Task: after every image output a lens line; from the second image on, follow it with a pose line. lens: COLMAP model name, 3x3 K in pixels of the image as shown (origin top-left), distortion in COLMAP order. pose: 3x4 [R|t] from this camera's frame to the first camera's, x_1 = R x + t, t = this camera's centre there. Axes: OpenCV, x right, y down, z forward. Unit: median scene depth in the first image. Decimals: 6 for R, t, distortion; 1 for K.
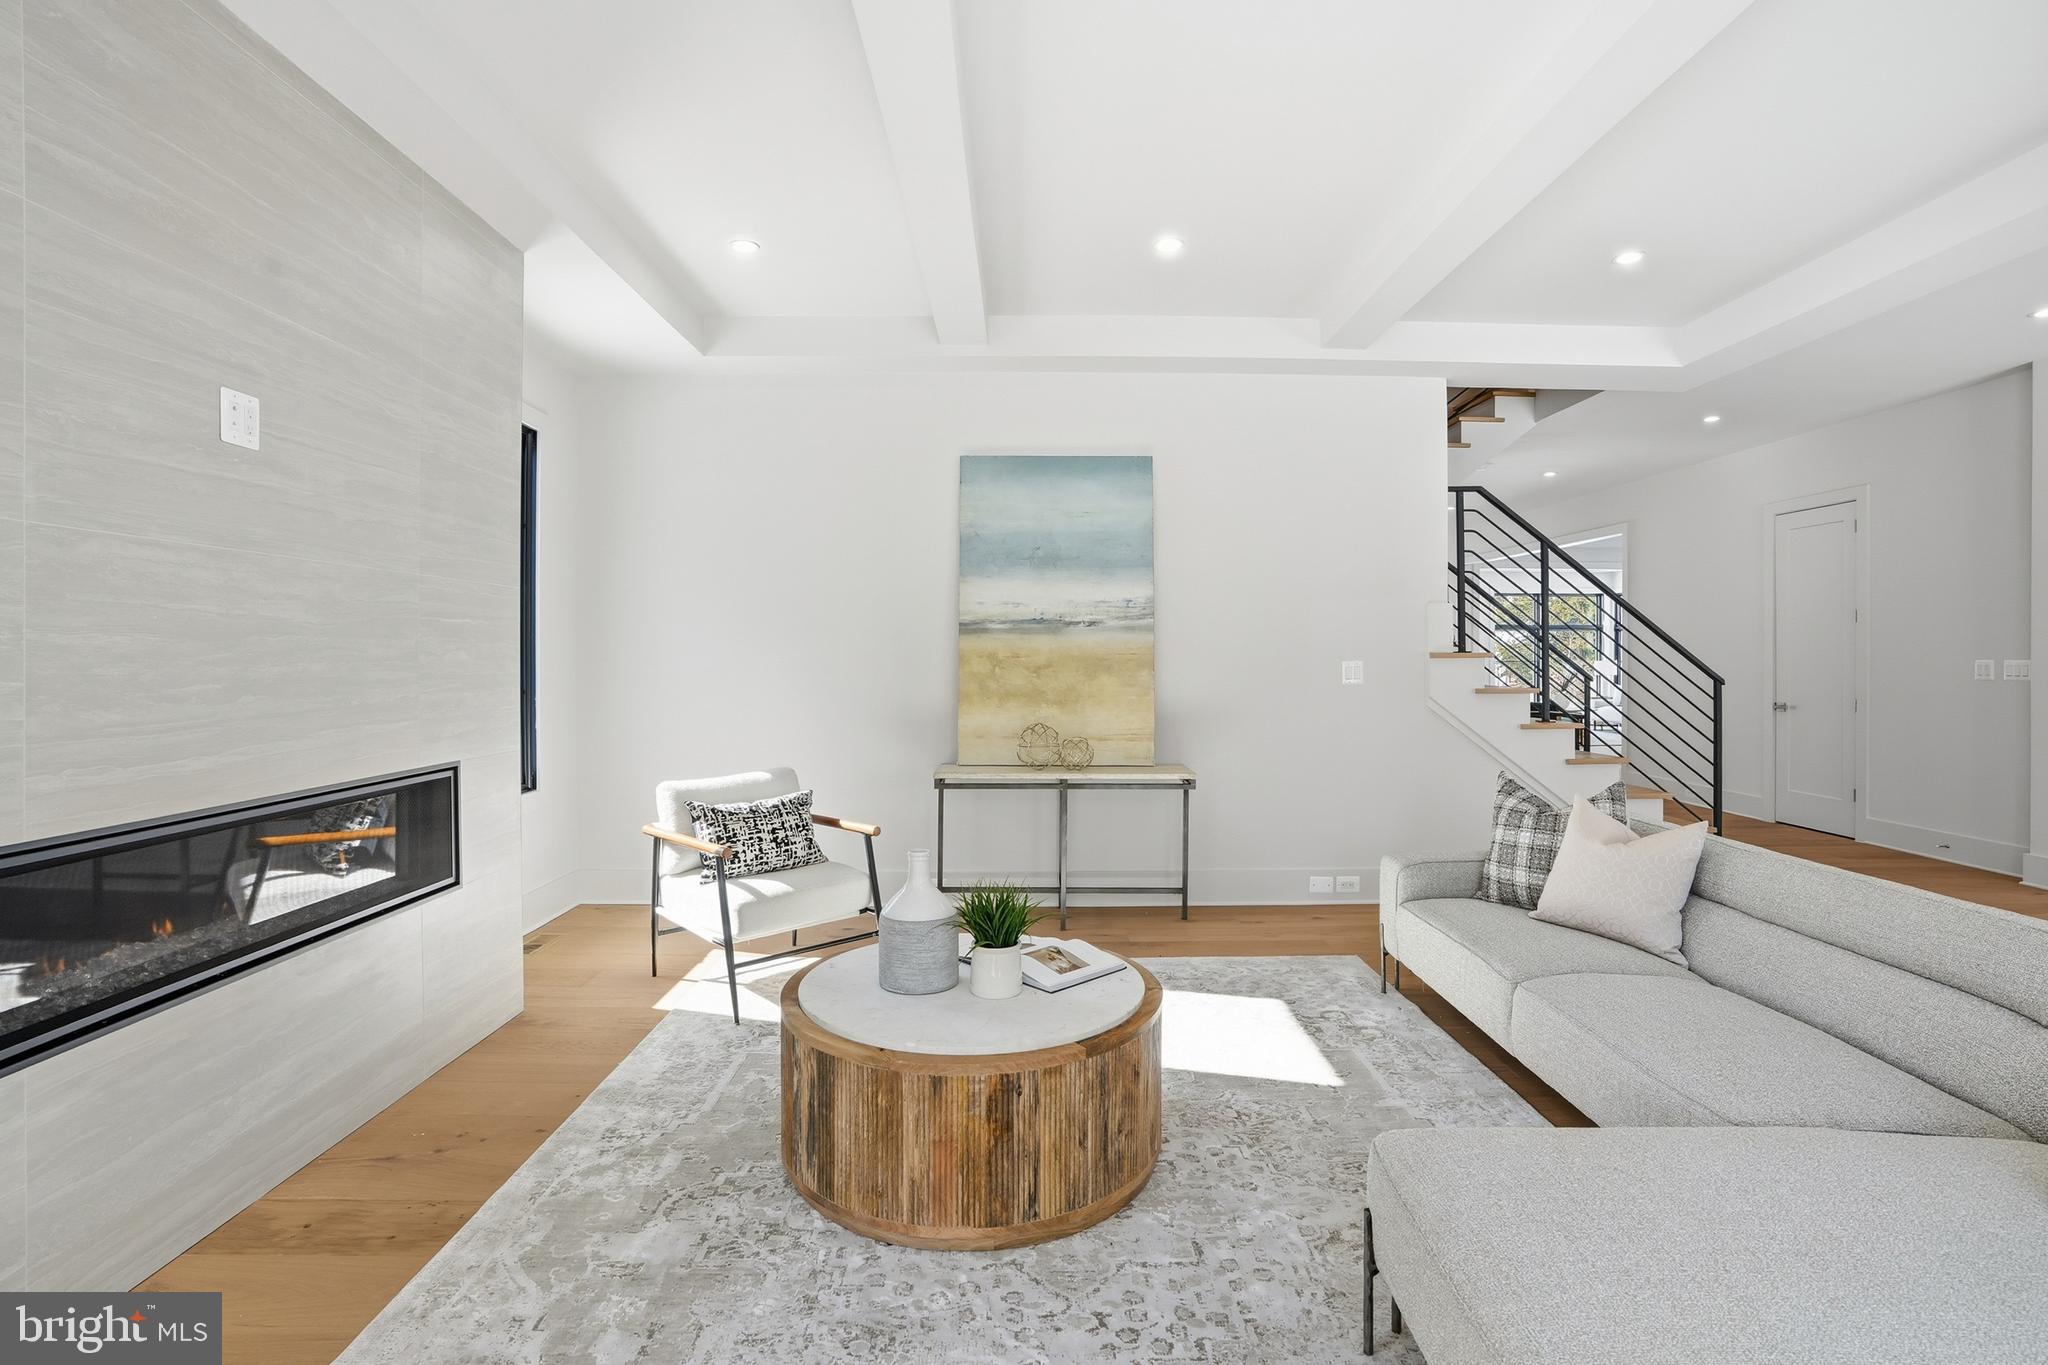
lens RADIAL K [[958.3, 0, 1035.6], [0, 958.3, 669.9], [0, 0, 1]] dist [-0.074809, 0.027525]
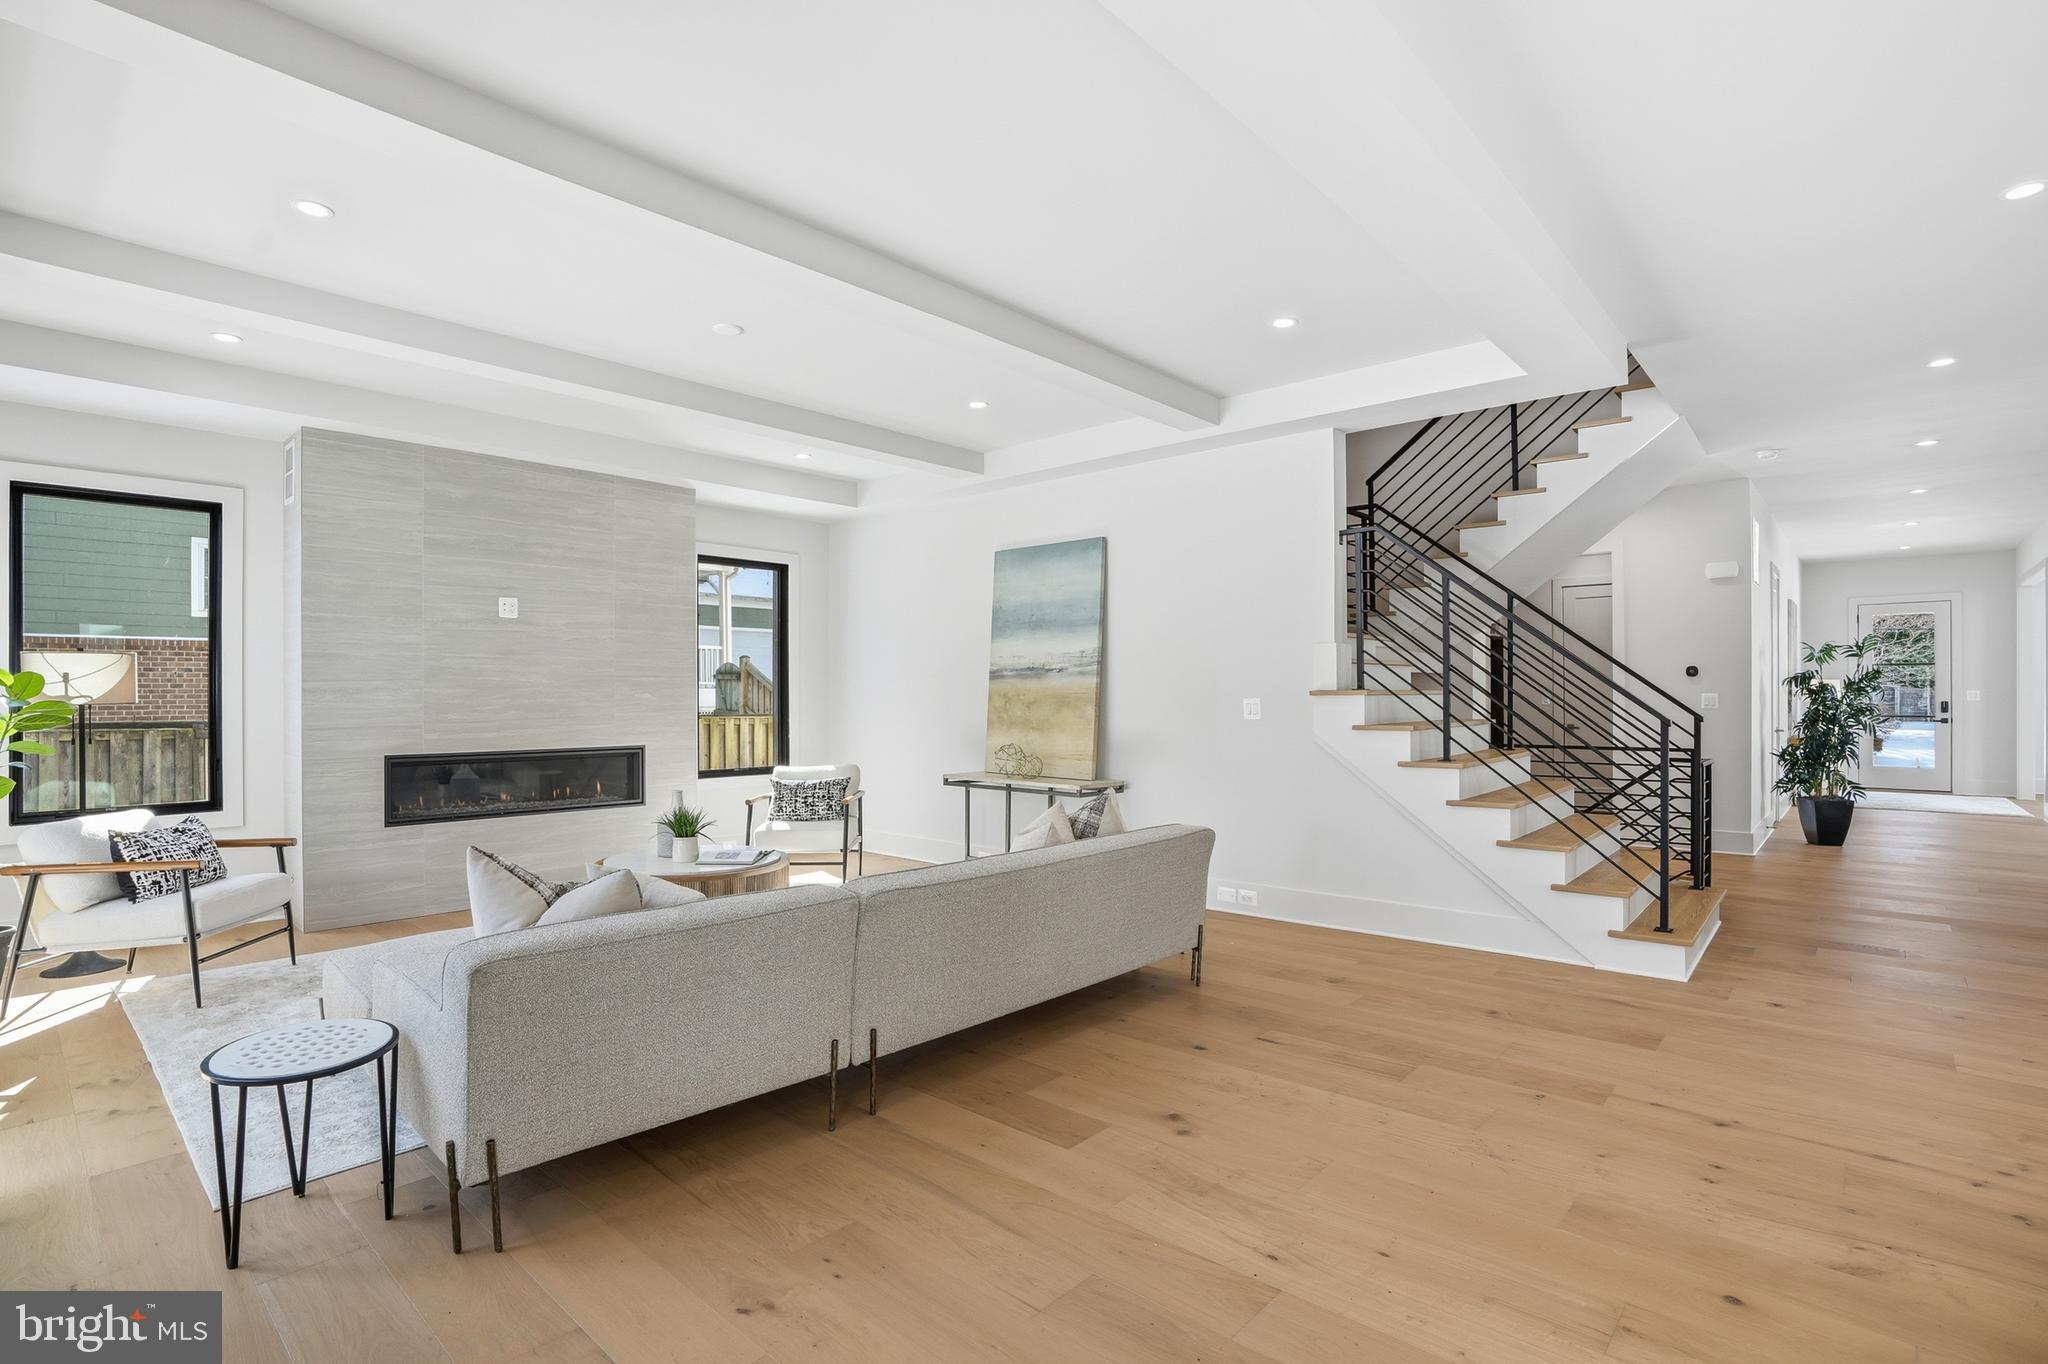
lens RADIAL K [[967.0, 0, 1023.2], [0, 967.0, 690.3], [0, 0, 1]] dist [-0.064369, 0.027931]
pose [[0.742512, -0.006030, -0.669806, 0.912779], [-0.006168, 0.999856, -0.015840, 0.001135], [0.669805, 0.015893, 0.742367, -0.022183]]
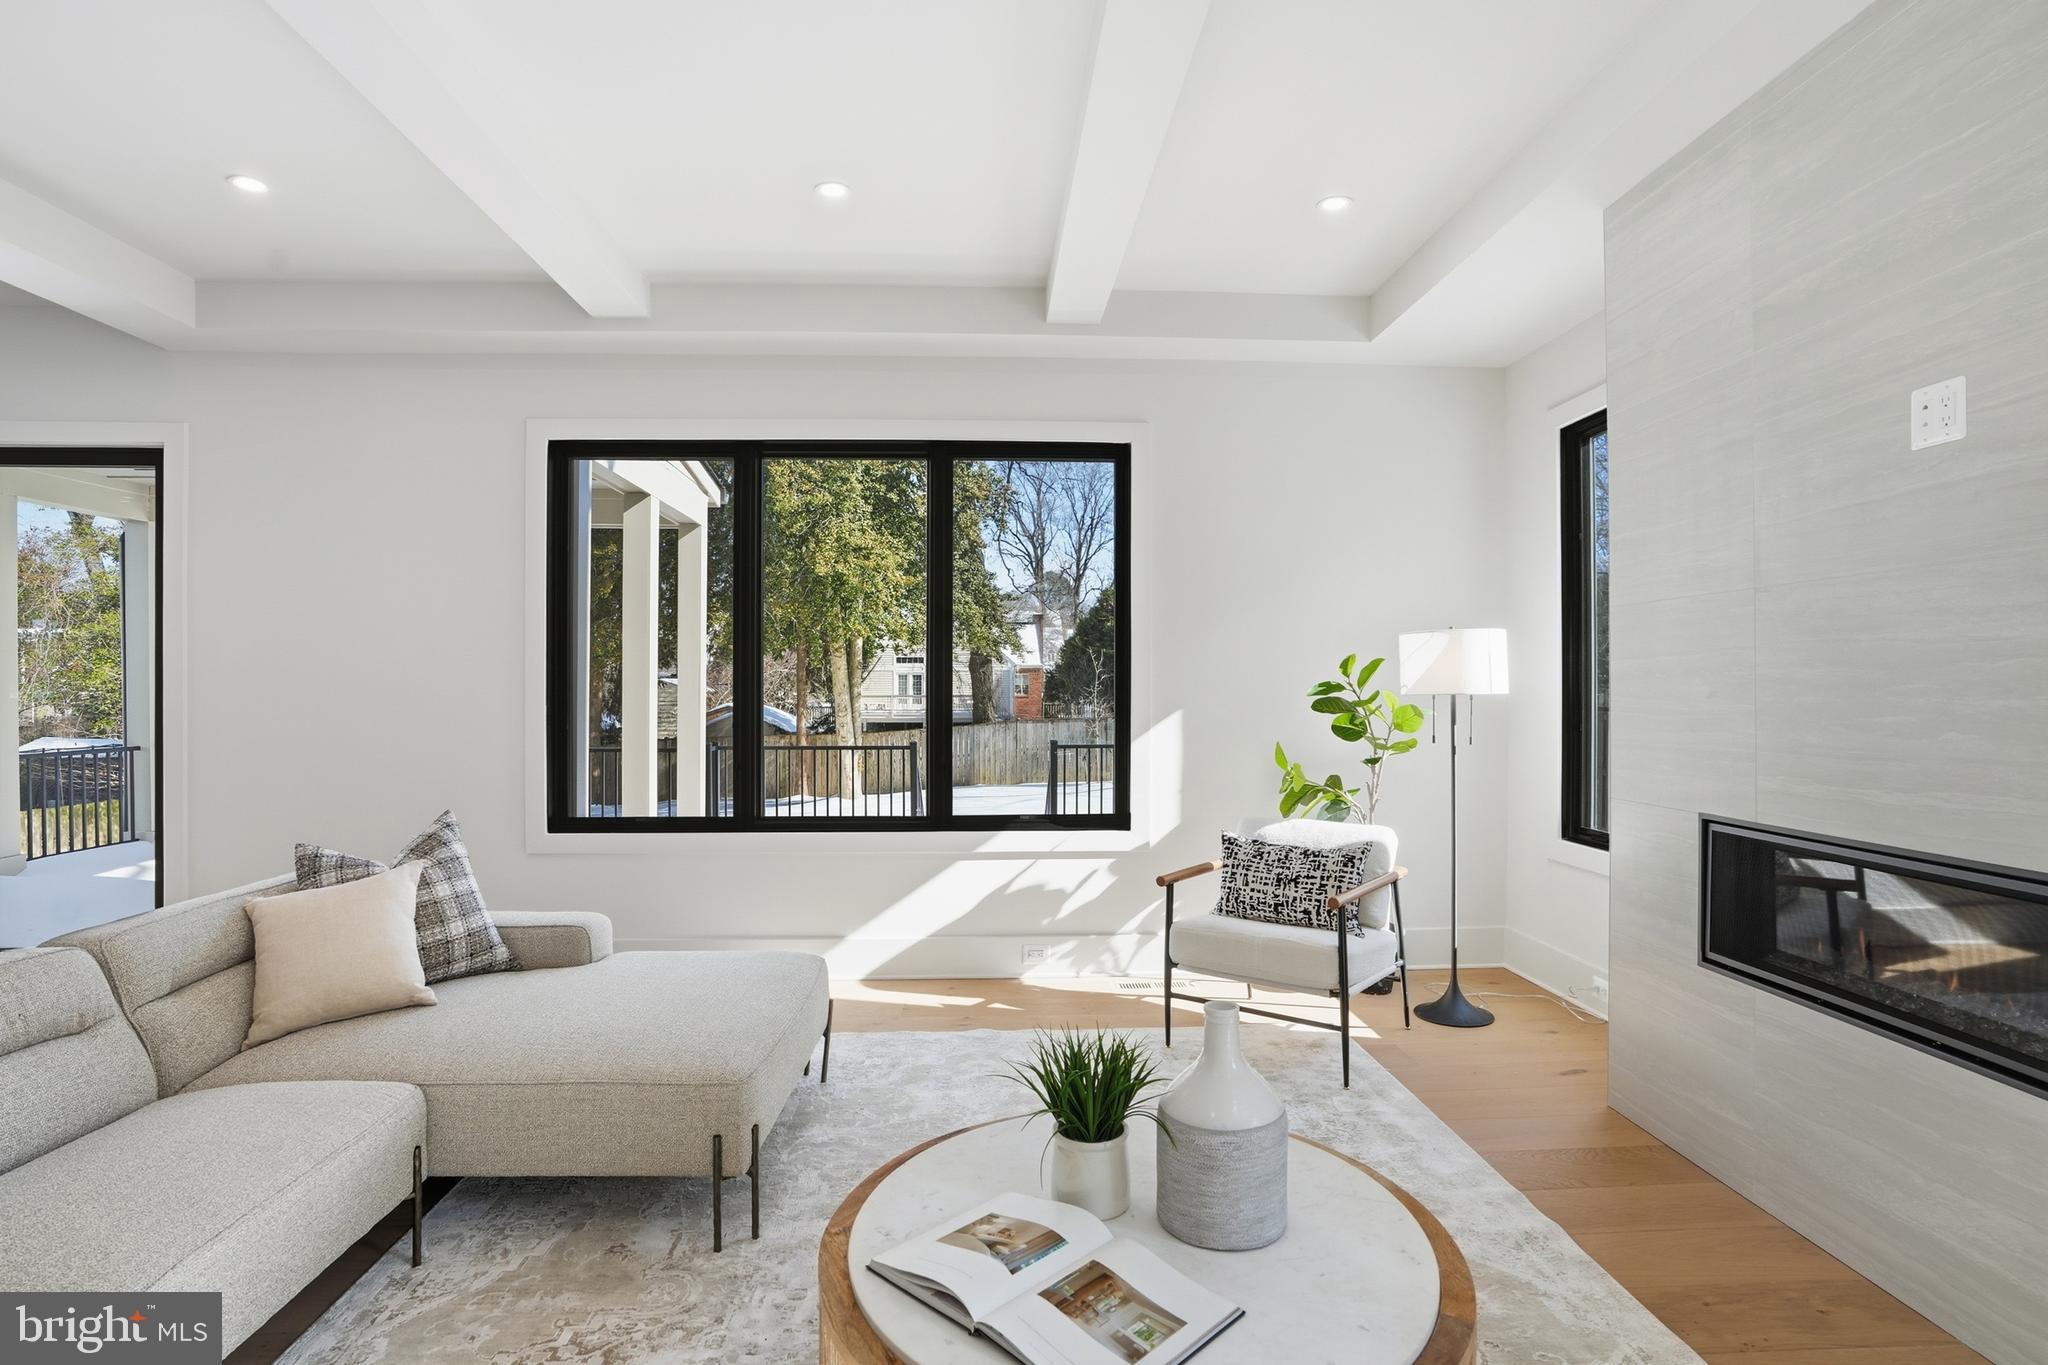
lens RADIAL K [[1029.0, 0, 1024.0], [0, 1029.0, 682.5], [0, 0, 1]] dist [-0.000220, -0.000016]
pose [[-0.999413, -0.001482, -0.034220, 0.014258], [-0.001960, 0.999901, 0.013930, -0.013295], [0.034196, 0.013989, -0.999317, 0.842742]]
